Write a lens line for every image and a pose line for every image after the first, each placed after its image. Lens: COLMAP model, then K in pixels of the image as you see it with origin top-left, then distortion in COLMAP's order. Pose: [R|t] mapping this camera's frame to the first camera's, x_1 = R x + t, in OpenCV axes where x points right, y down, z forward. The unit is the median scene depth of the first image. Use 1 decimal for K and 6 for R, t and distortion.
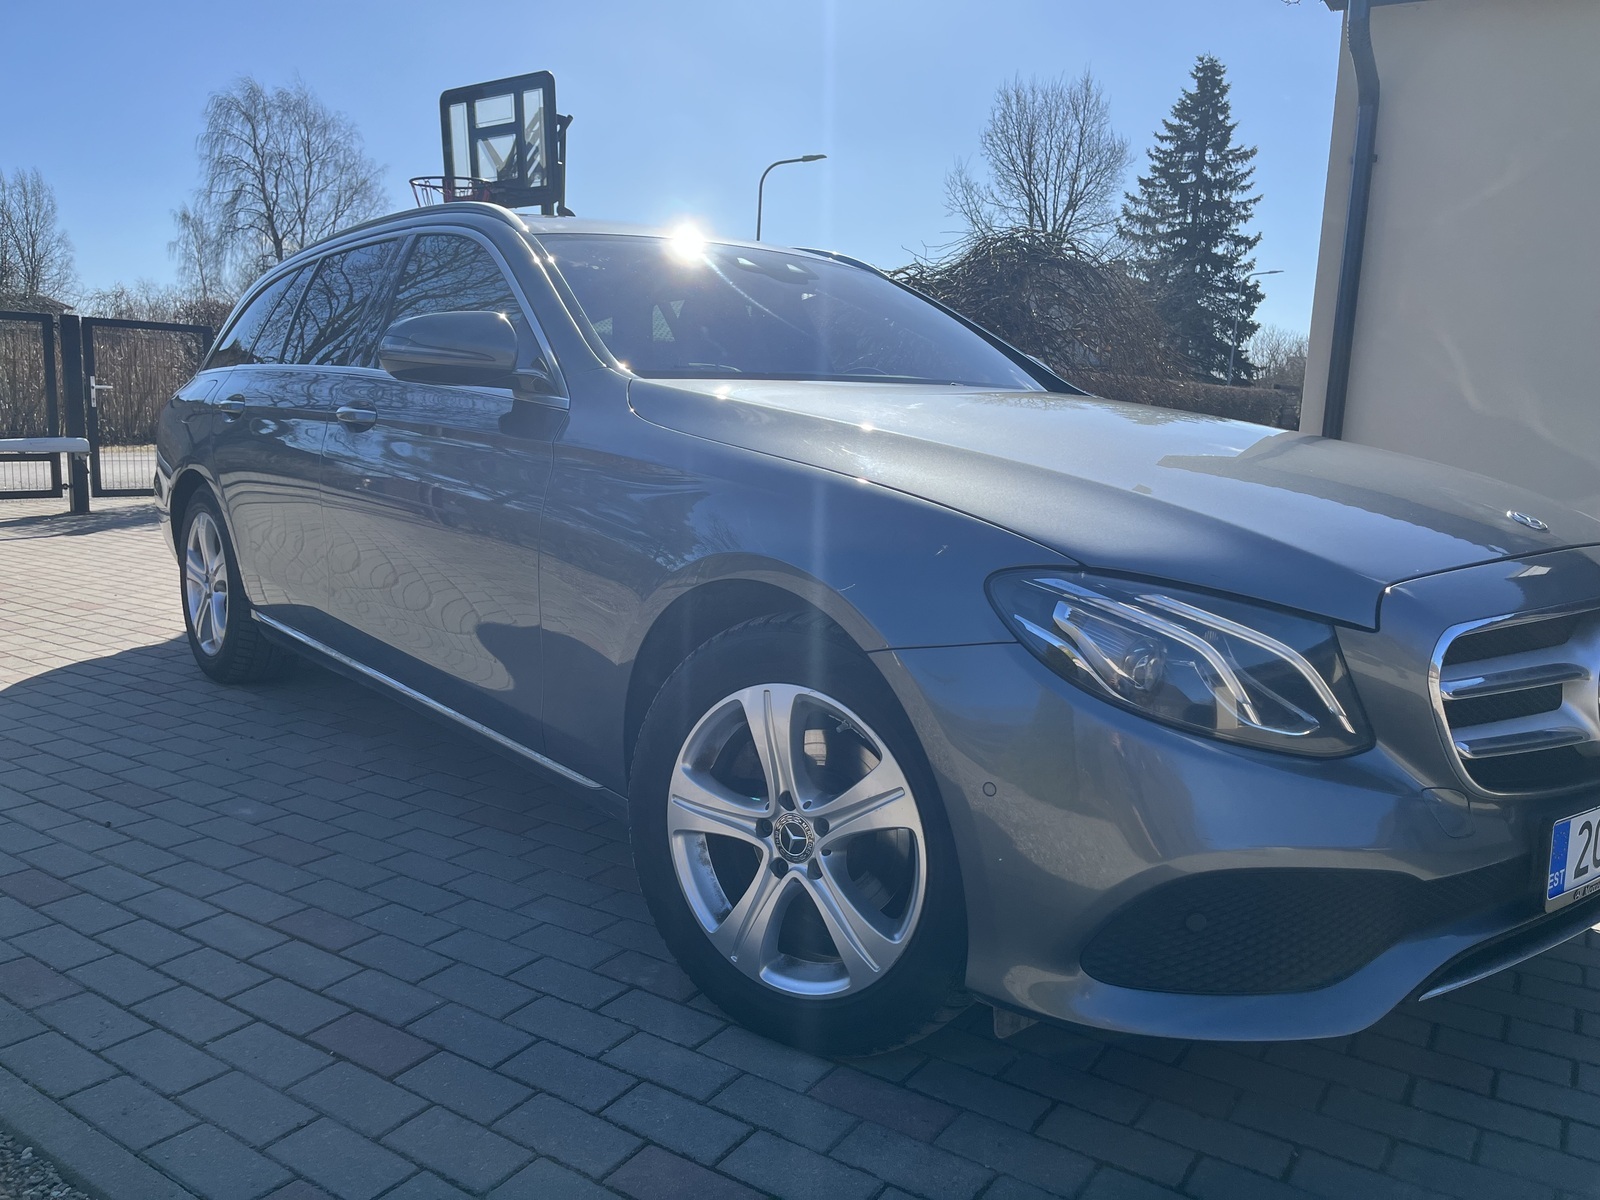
lens RADIAL K [[1207.4, 0, 802.2], [0, 1207.4, 599.4], [0, 0, 1]] dist [0.057309, -0.064649]
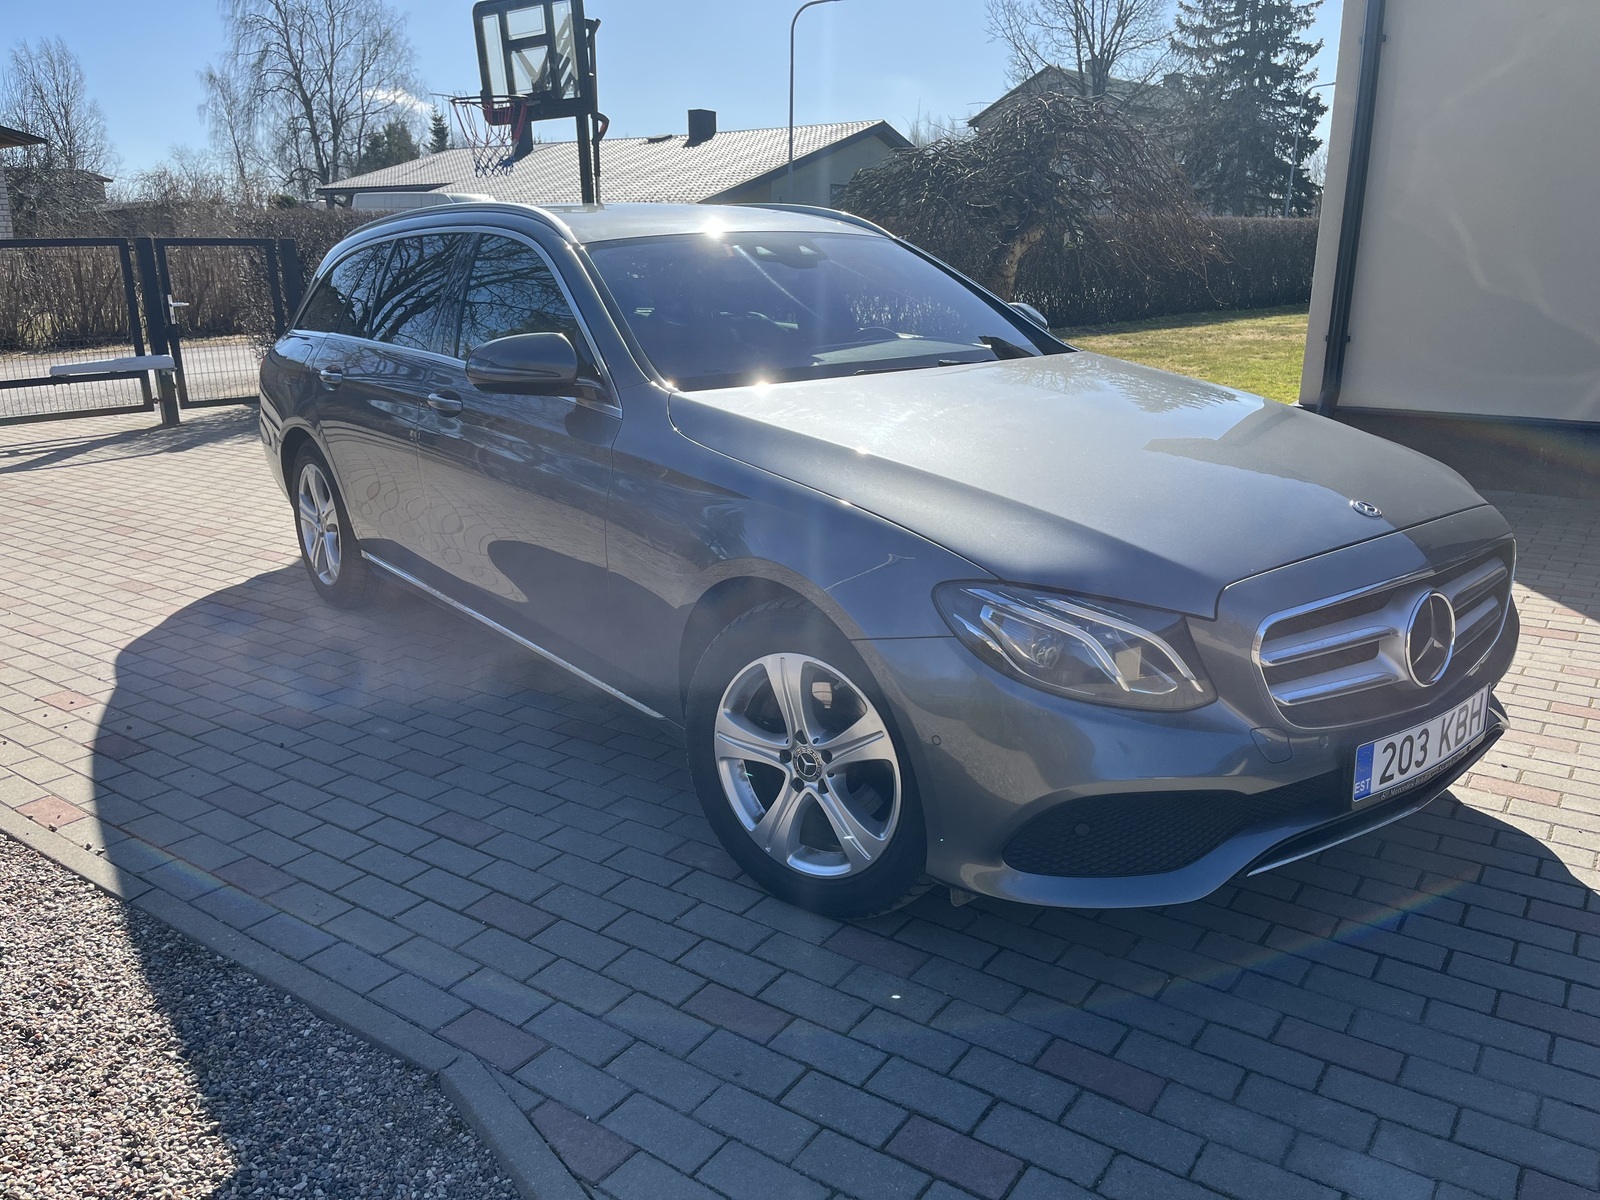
lens RADIAL K [[1207.4, 0, 793.9], [0, 1207.4, 592.0], [0, 0, 1]] dist [0.057309, -0.064649]
pose [[0.998004, -0.034176, -0.053101, 0.049488], [0.040324, 0.992028, 0.119395, -0.136548], [0.048598, -0.121298, 0.991426, -0.277593]]
